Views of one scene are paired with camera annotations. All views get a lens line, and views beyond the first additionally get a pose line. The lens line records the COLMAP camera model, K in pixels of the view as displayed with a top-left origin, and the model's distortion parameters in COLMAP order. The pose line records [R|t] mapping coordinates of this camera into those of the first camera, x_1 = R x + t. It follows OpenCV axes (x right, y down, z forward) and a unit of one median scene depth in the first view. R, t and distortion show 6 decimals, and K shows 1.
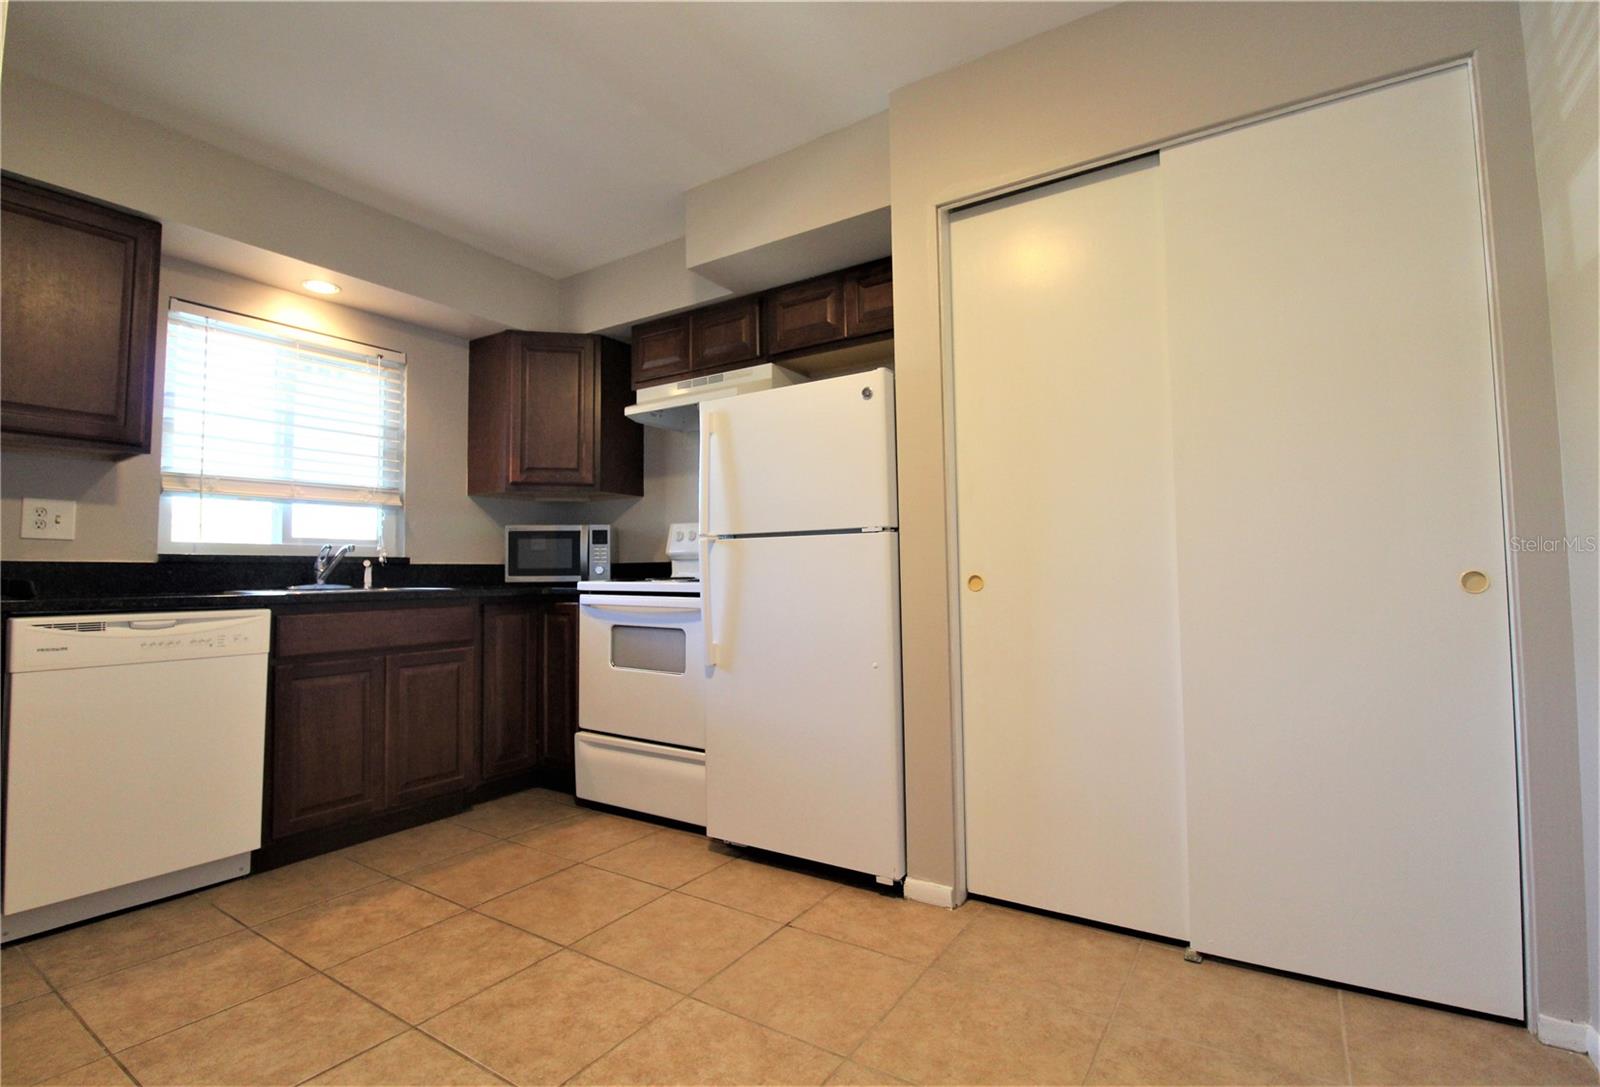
lens RADIAL K [[755.1, 0, 770.7], [0, 755.1, 528.9], [0, 0, 1]] dist [0.003990, -0.015569]
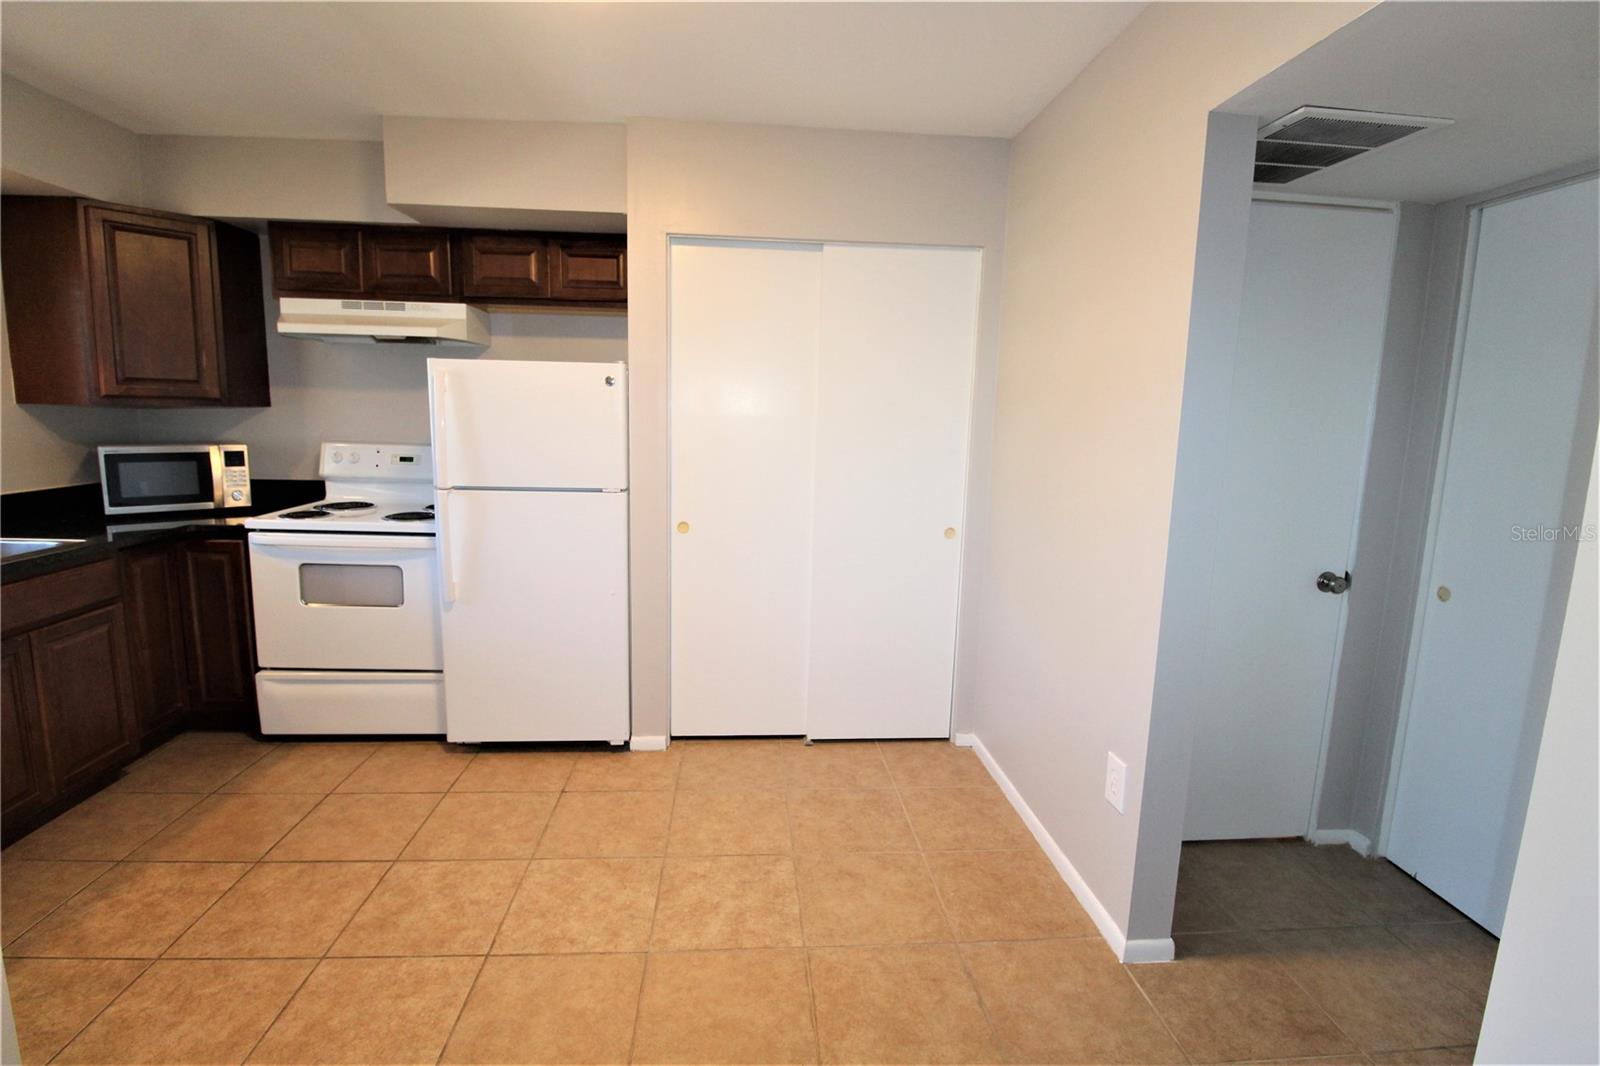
lens RADIAL K [[741.6, 0, 788.6], [0, 741.6, 518.9], [0, 0, 1]] dist [0.000719, -0.013450]
pose [[0.786037, -0.057825, 0.615469, -0.357791], [-0.069683, 0.980982, 0.181161, -0.176280], [-0.614239, -0.185287, 0.767059, -0.136800]]
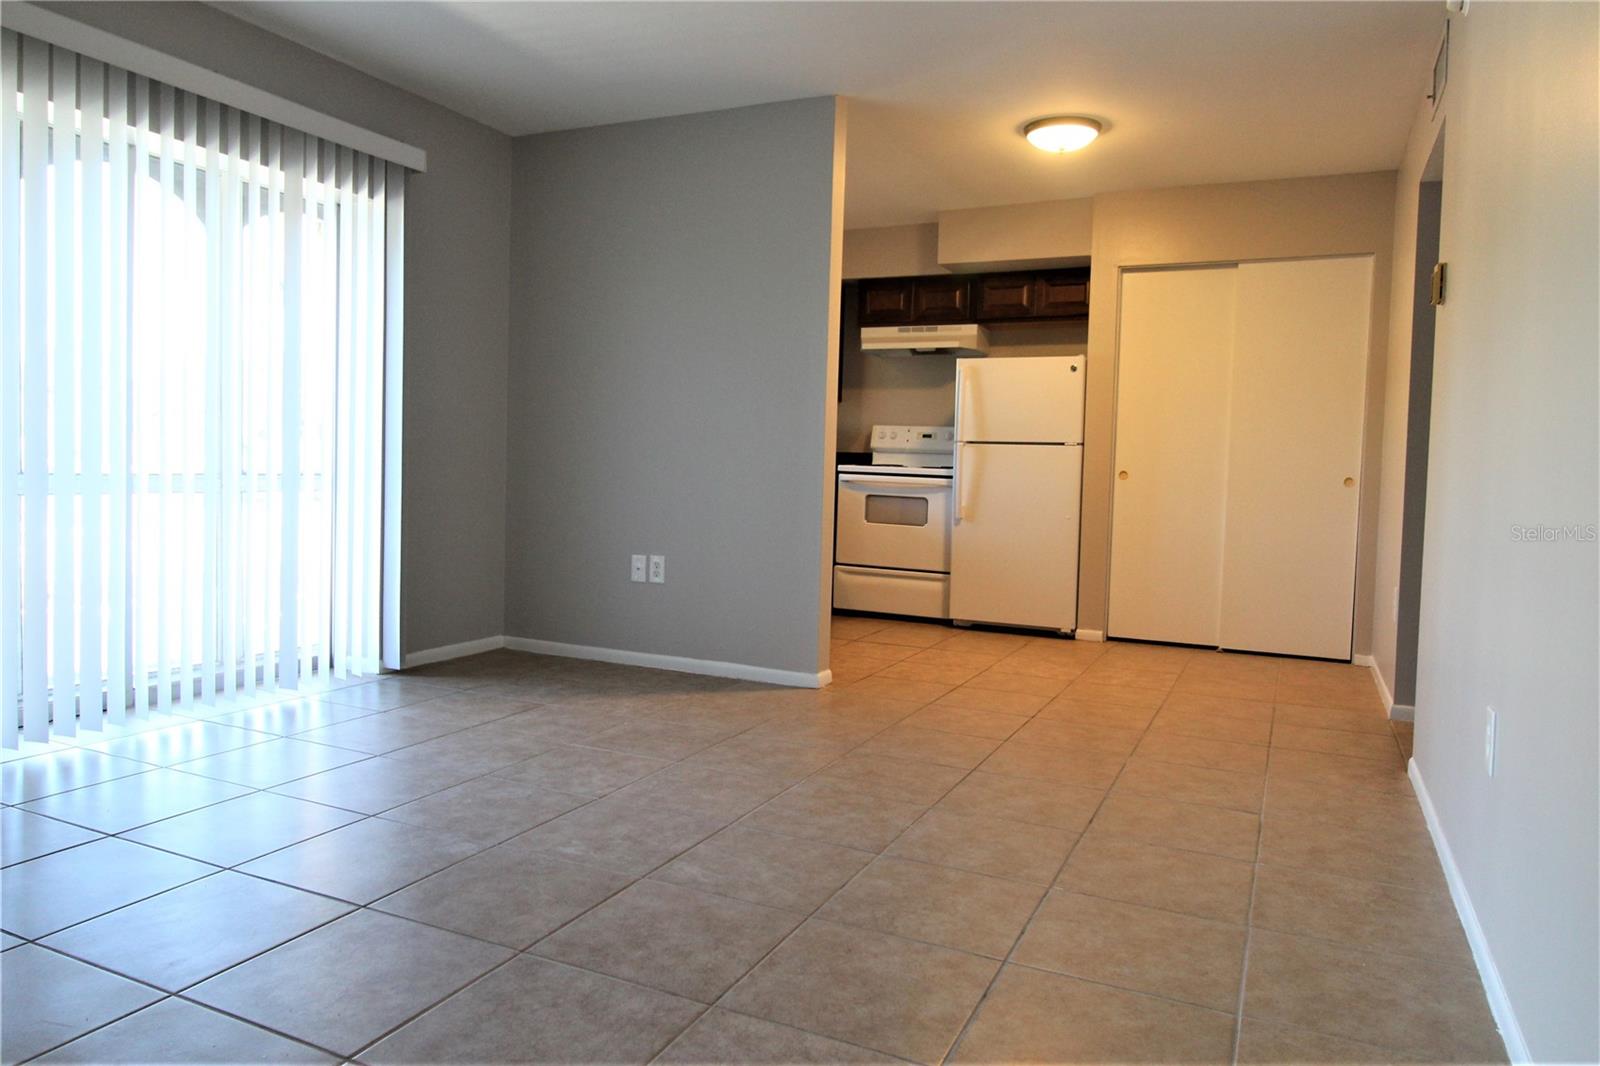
lens RADIAL K [[1070.6, 0, 793.3], [0, 1070.6, 511.7], [0, 0, 1]] dist [0.004986, 0.002887]
pose [[0.987252, 0.031024, 0.156114, -0.822436], [-0.047305, 0.993691, 0.101684, -0.059956], [-0.151974, -0.107773, 0.982491, -1.295915]]
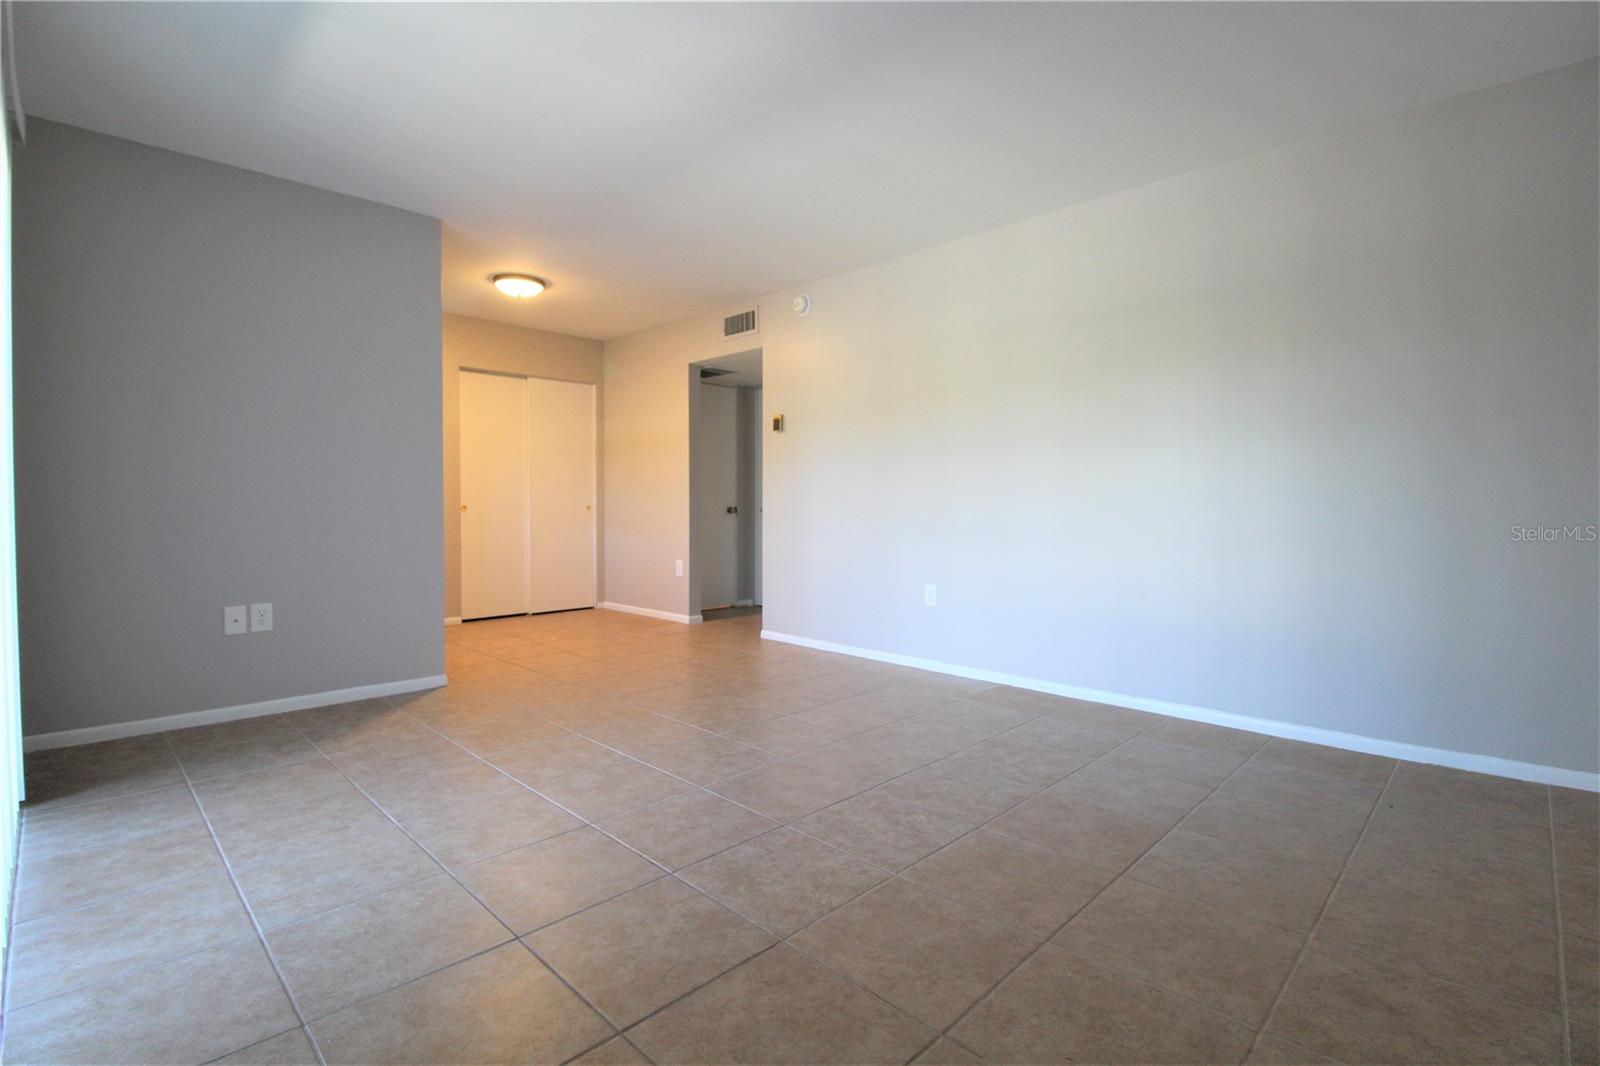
lens RADIAL K [[741.6, 0, 788.6], [0, 741.6, 518.9], [0, 0, 1]] dist [0.000719, -0.013450]
pose [[0.186817, -0.008018, 0.982362, -1.866038], [-0.059461, 0.998041, 0.019454, -0.011291], [-0.980594, -0.062047, 0.185974, -0.568034]]
